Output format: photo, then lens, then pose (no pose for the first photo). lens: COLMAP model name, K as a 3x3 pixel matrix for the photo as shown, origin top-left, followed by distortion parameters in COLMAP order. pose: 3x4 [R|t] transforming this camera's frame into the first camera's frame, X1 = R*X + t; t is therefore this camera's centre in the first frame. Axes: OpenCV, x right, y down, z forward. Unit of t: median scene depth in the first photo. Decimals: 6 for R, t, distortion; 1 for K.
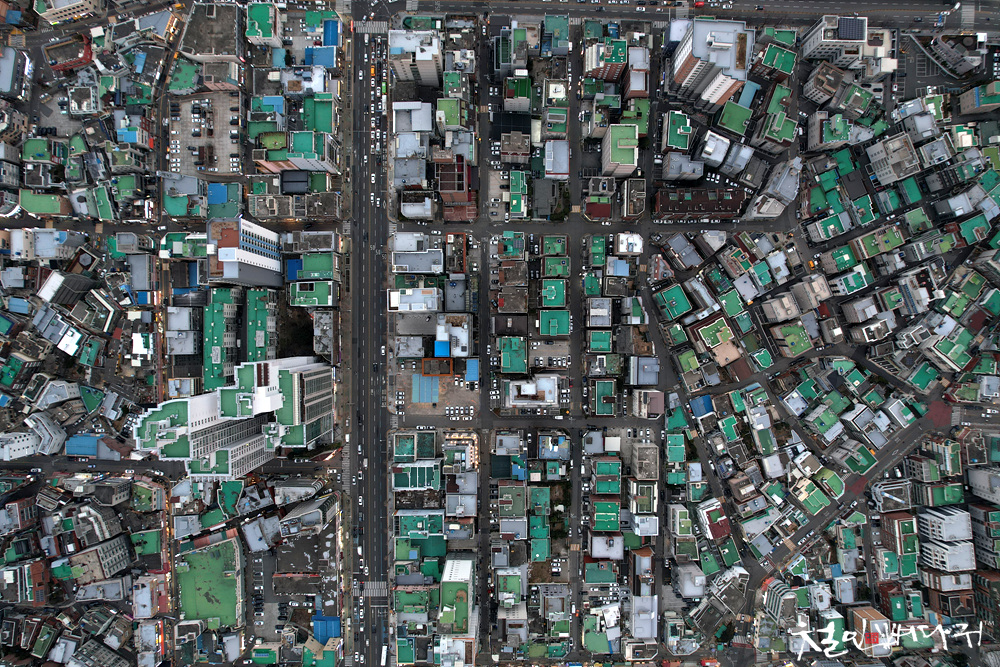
lens RADIAL K [[639.6, 0, 501.9], [0, 639.6, 338.0], [0, 0, 1]] dist [-0.078295, 0.072684]
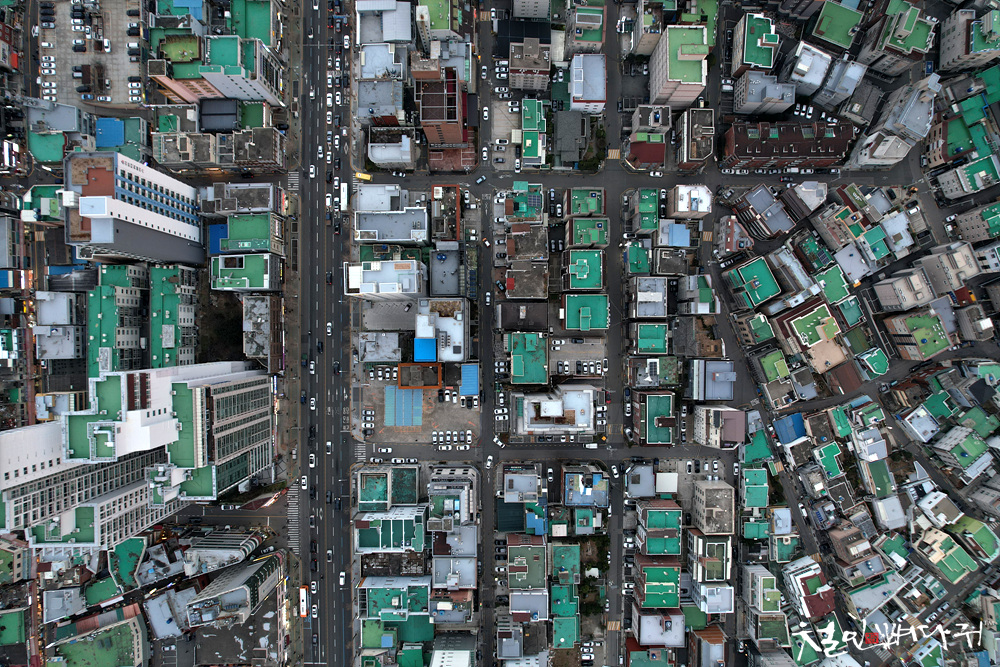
lens RADIAL K [[639.6, 0, 501.9], [0, 639.6, 338.4], [0, 0, 1]] dist [-0.078295, 0.072684]
pose [[0.999994, -0.003250, 0.001067, -0.011388], [0.003253, 0.999991, -0.002678, 0.006420], [-0.001059, 0.002681, 0.999996, 0.297526]]
